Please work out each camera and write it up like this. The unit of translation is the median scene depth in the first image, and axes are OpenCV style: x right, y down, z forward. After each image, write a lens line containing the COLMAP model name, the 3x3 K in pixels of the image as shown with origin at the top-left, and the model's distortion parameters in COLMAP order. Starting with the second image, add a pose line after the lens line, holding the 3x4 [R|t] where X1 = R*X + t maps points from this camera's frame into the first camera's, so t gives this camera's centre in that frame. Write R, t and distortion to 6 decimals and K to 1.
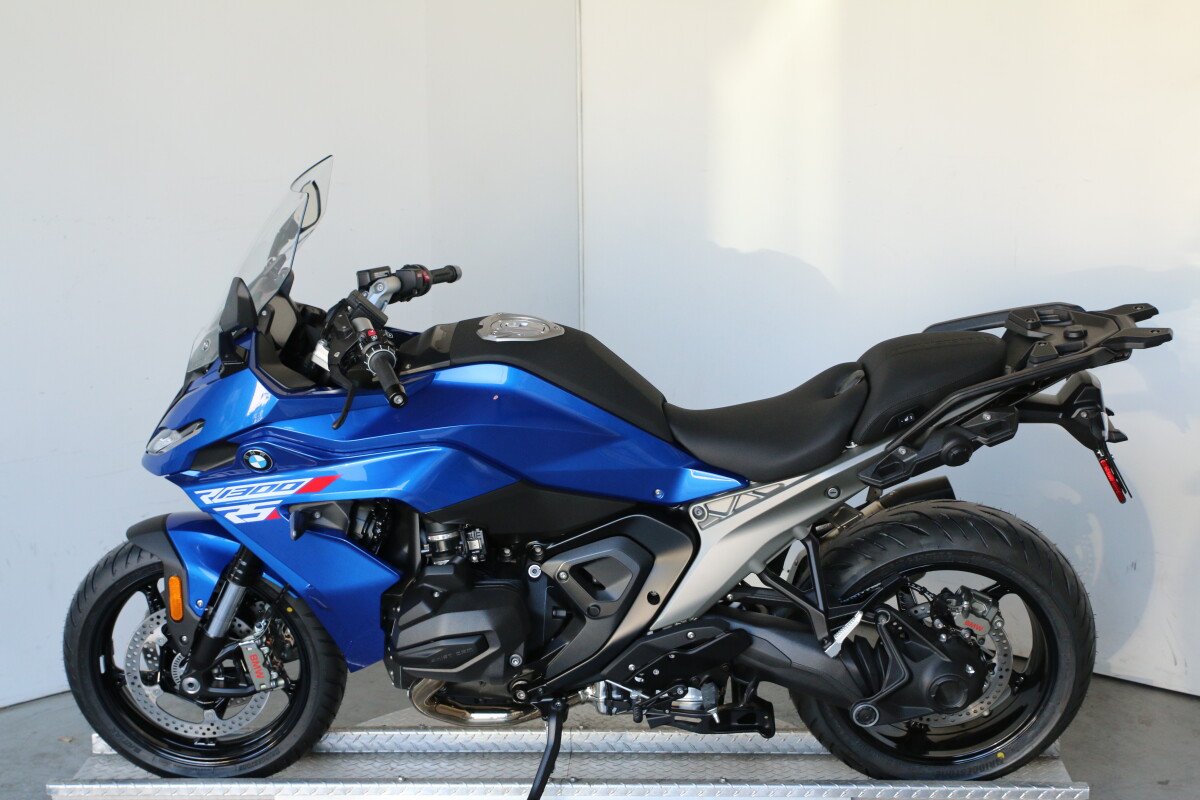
lens RADIAL K [[2017.9, 0, 600.0], [0, 2017.9, 400.0], [0, 0, 1]] dist [-0.015358, 0.095248]
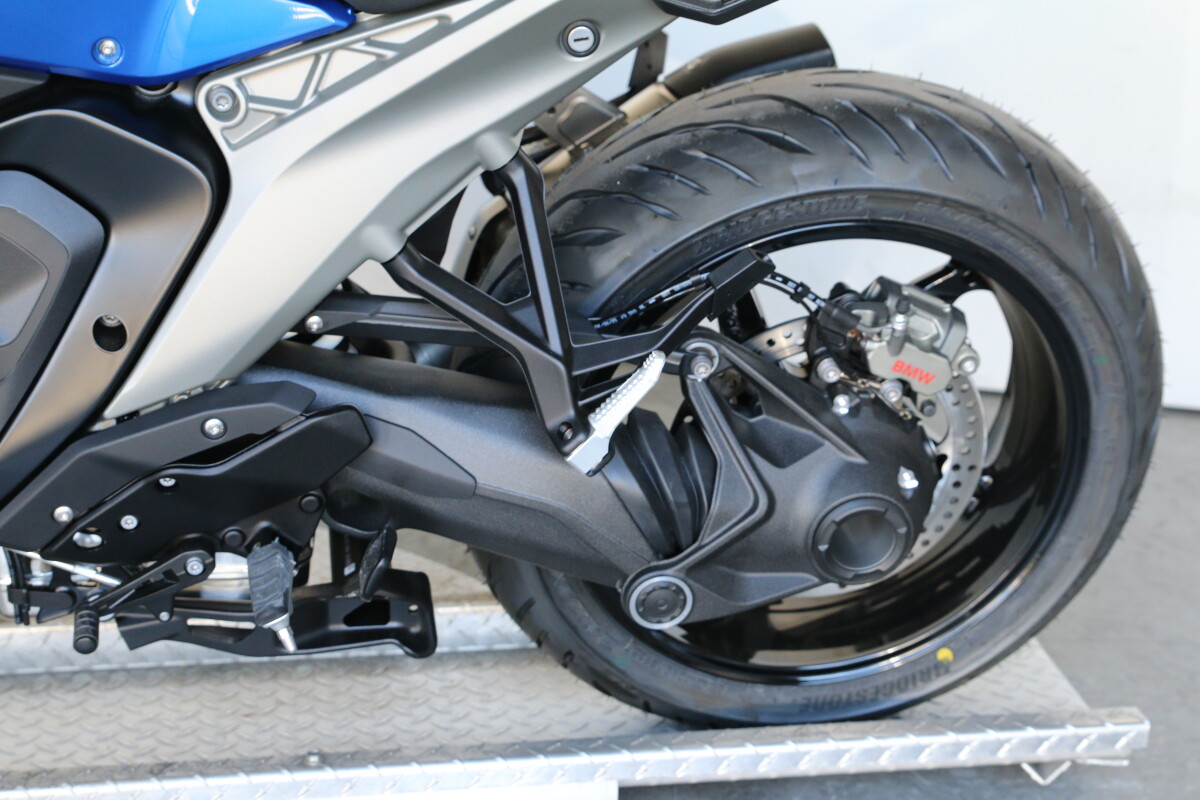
lens RADIAL K [[2079.9, 0, 579.8], [0, 2079.9, 396.1], [0, 0, 1]] dist [0.011015, -0.103181]
pose [[0.983821, -0.040749, 0.174459, 0.044379], [0.014292, 0.988537, 0.150300, 0.052203], [-0.178584, -0.145375, 0.973126, 0.601290]]
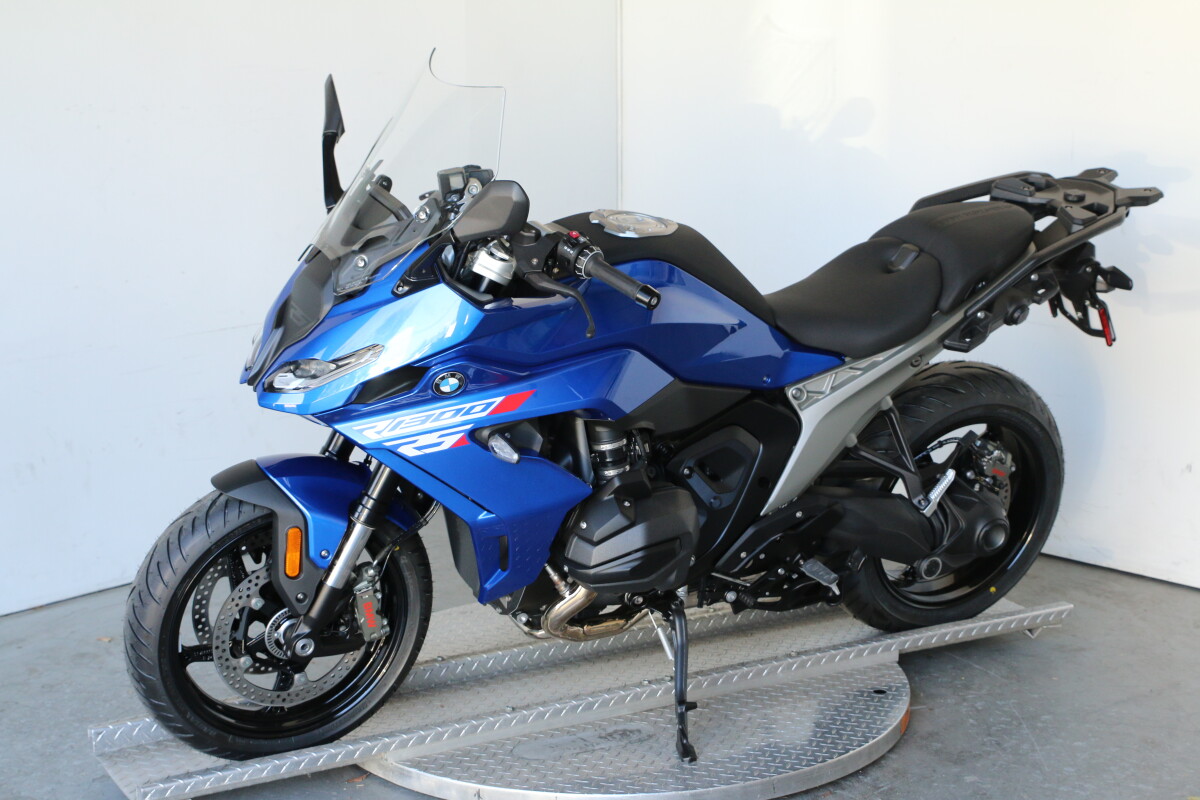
lens RADIAL K [[2017.9, 0, 600.0], [0, 2017.9, 400.0], [0, 0, 1]] dist [-0.015358, 0.095248]
pose [[0.860484, -0.103093, 0.498939, -0.541336], [0.078808, 0.994460, 0.069565, -0.019772], [-0.503346, -0.020539, 0.863841, 0.170634]]
